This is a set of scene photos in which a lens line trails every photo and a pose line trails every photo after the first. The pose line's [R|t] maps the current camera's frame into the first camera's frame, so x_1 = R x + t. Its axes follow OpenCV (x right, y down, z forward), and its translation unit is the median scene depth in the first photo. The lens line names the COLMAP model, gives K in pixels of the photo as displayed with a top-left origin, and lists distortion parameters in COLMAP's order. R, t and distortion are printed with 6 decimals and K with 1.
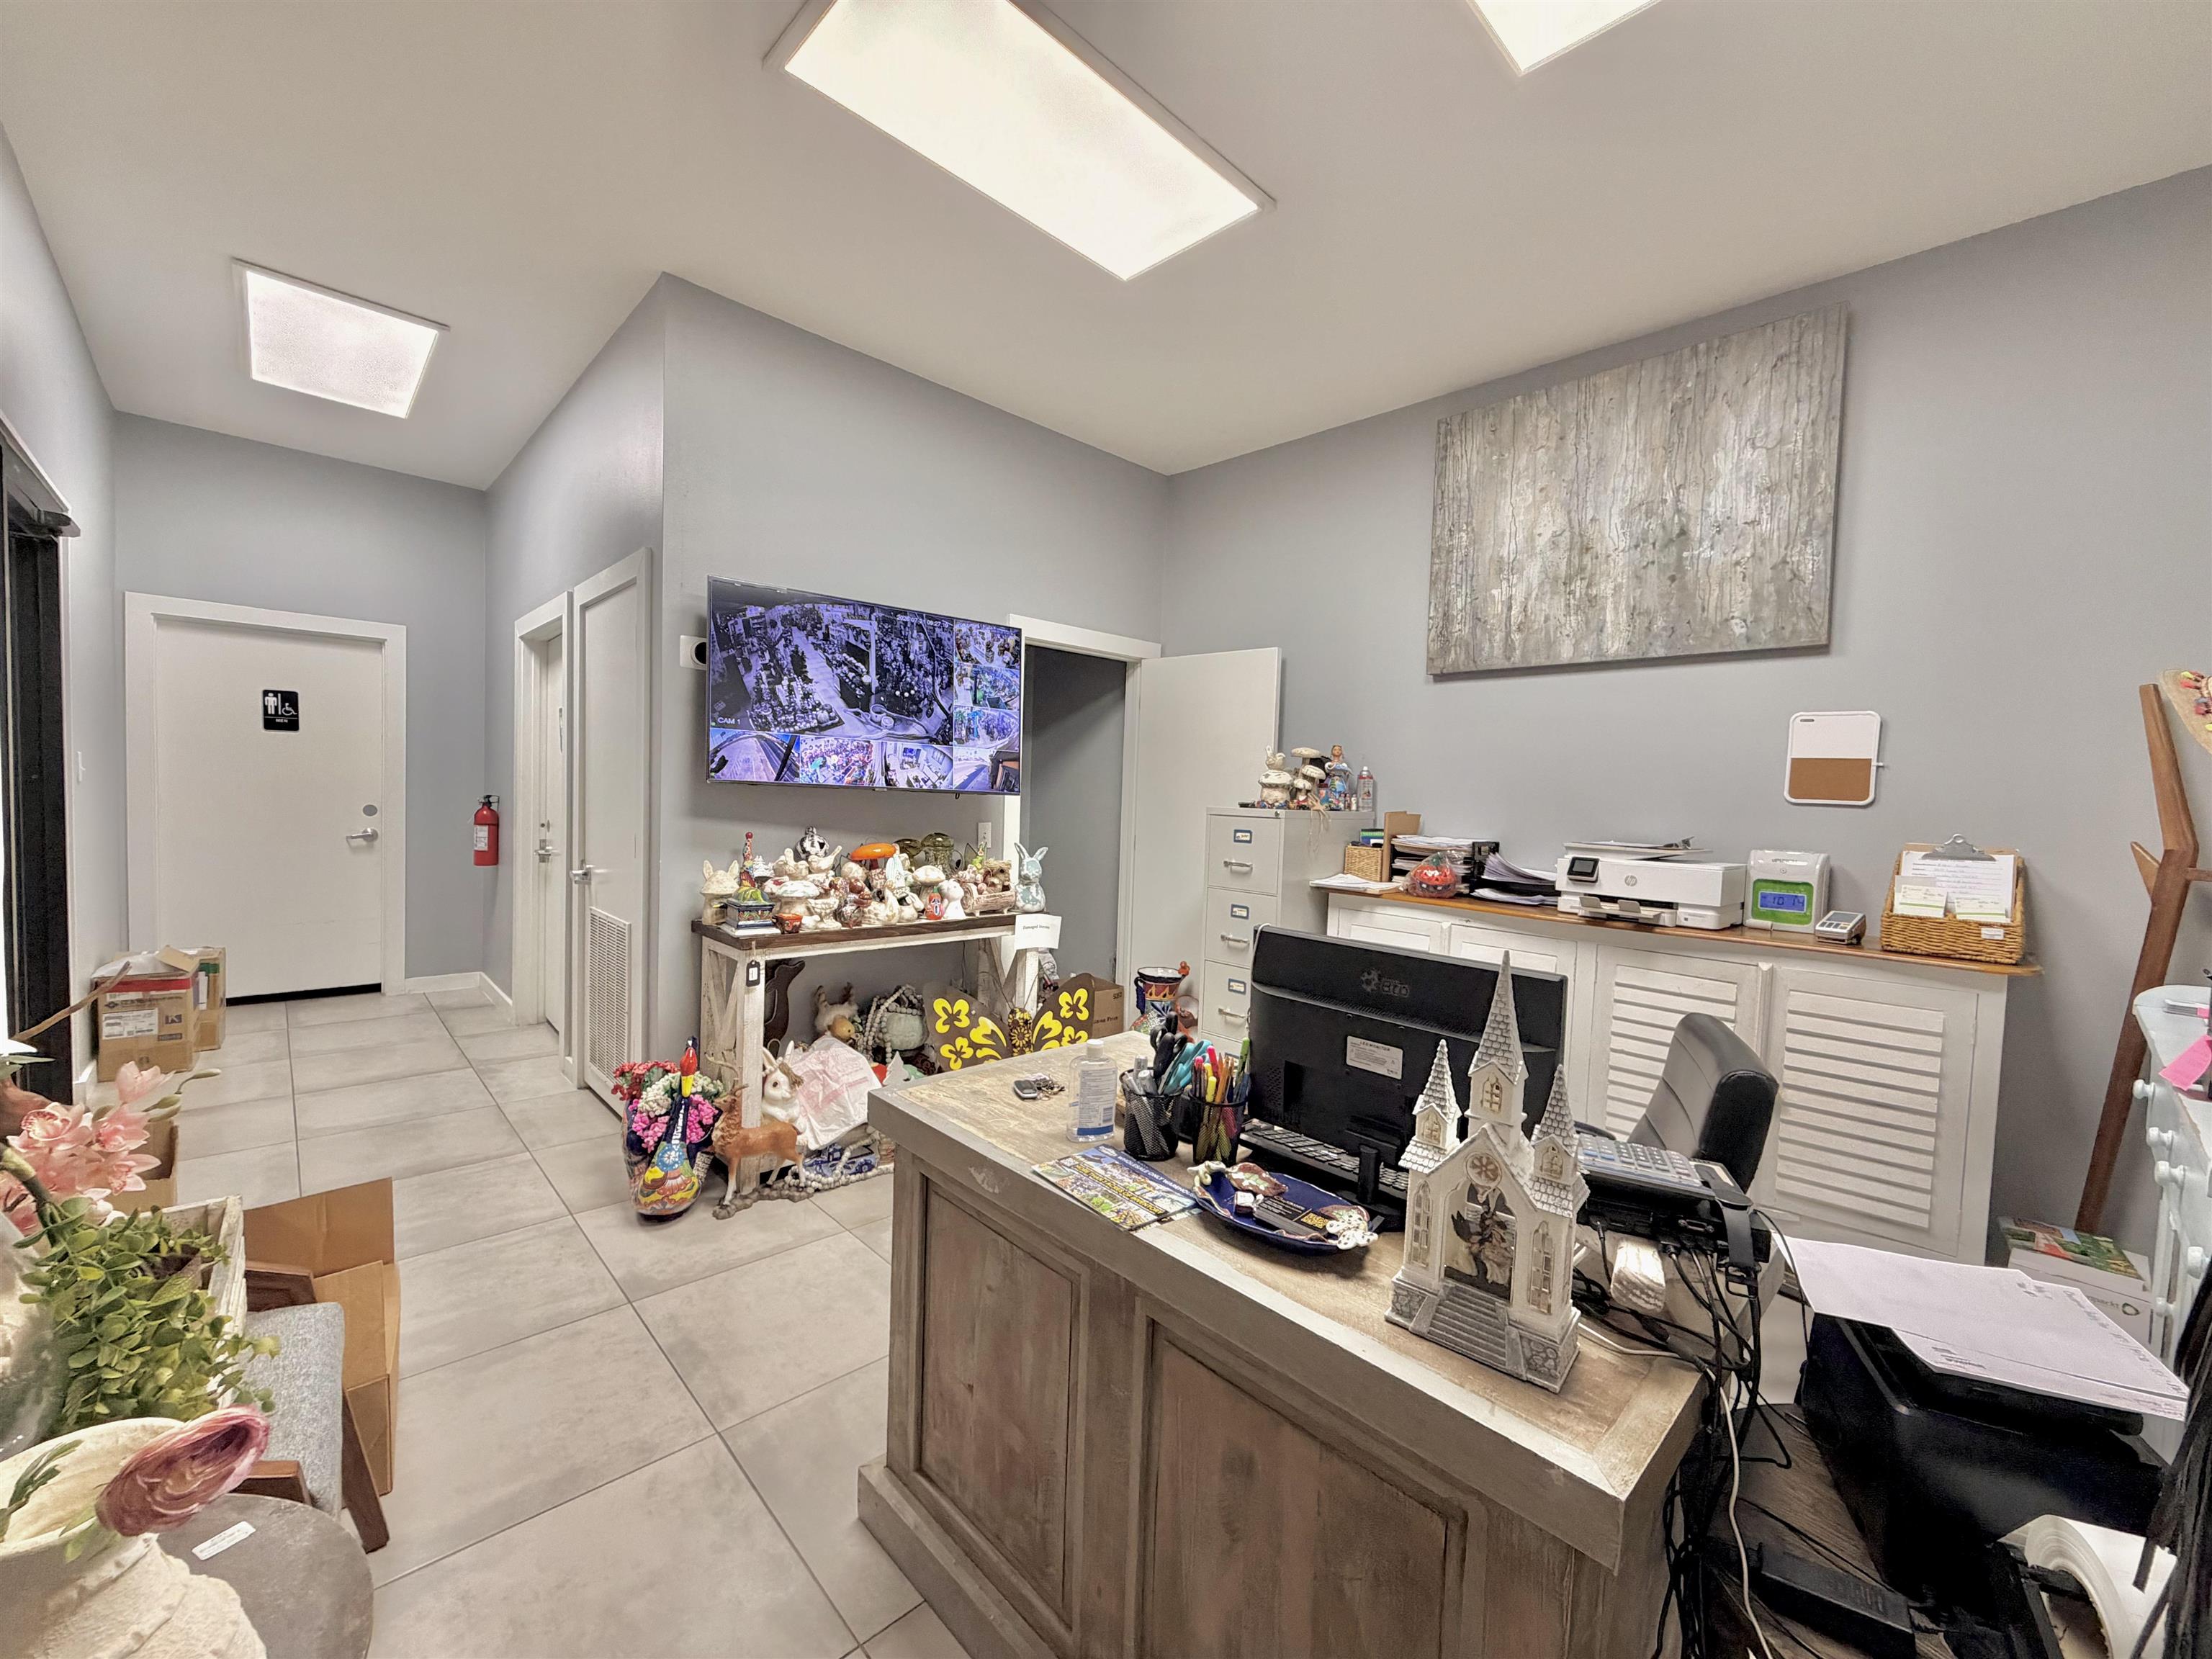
lens RADIAL K [[883.5, 0, 1112.3], [0, 883.5, 820.9], [0, 0, 1]] dist [-0.000292, 0.000189]
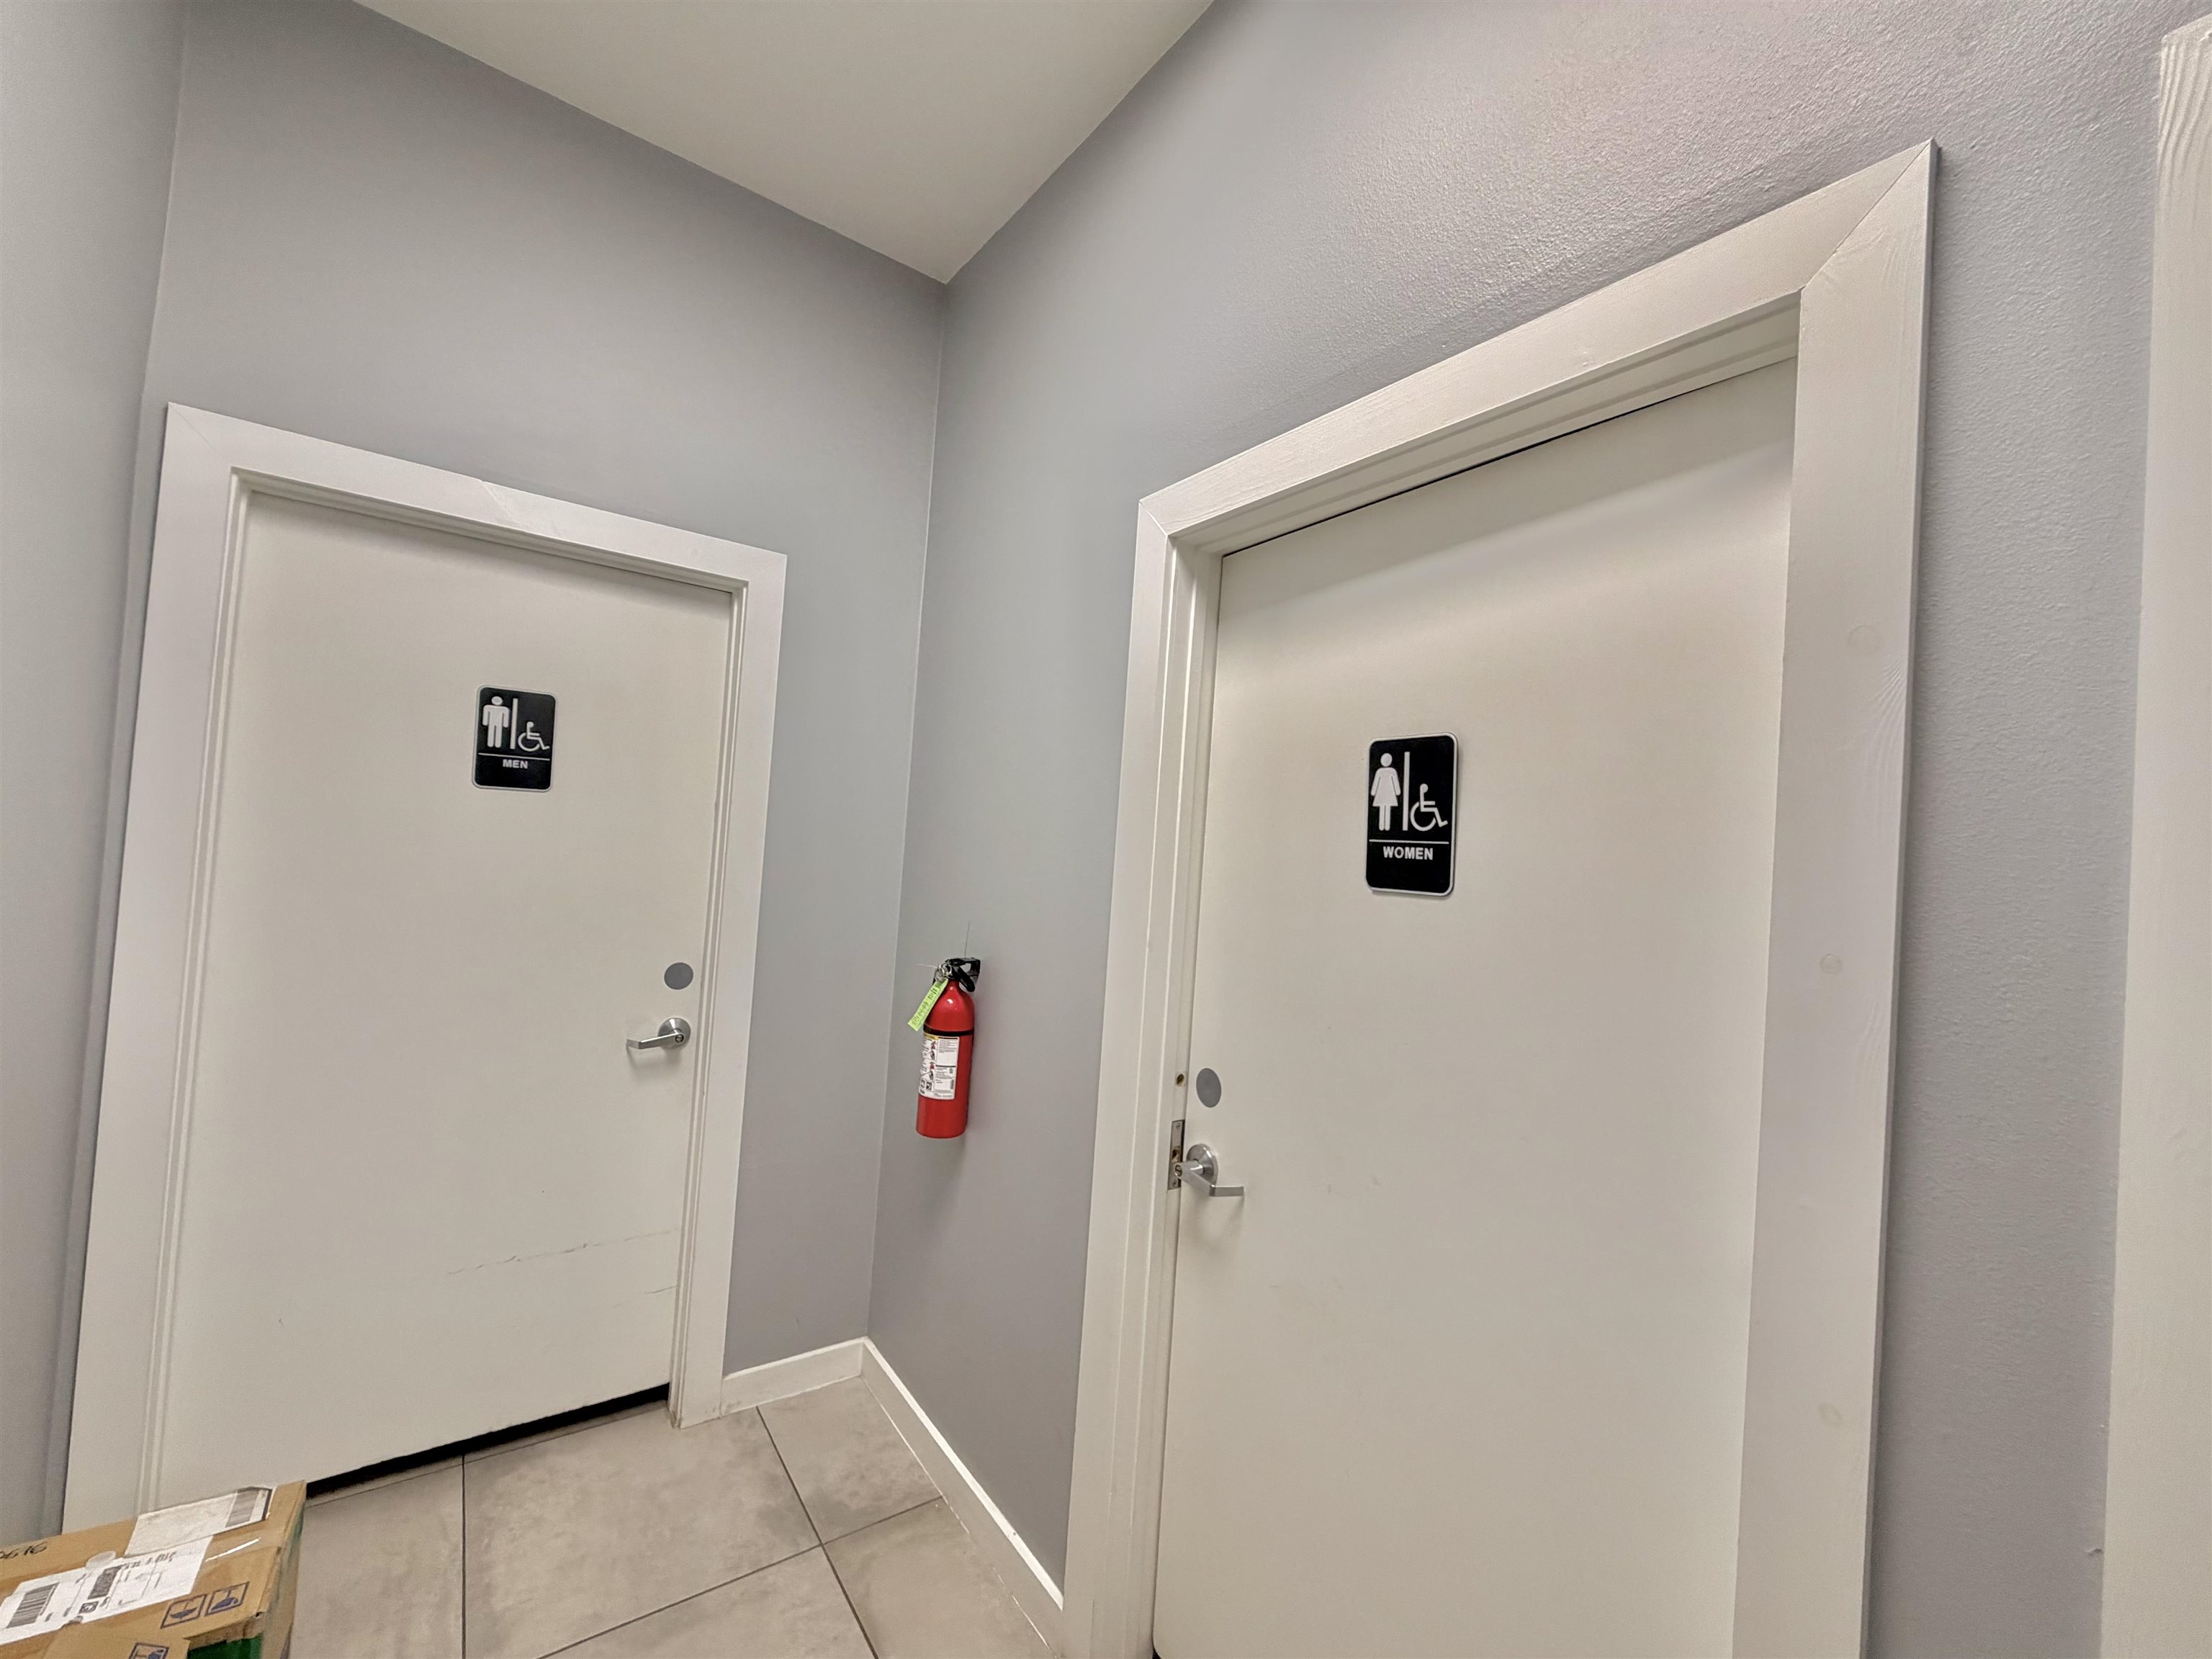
lens RADIAL K [[883.5, 0, 1097.6], [0, 883.5, 839.0], [0, 0, 1]] dist [-0.000292, 0.000189]
pose [[0.991716, 0.035515, -0.123440, -0.594785], [-0.042864, 0.997431, -0.057394, -0.063669], [0.121085, 0.062209, 0.990691, 0.601988]]
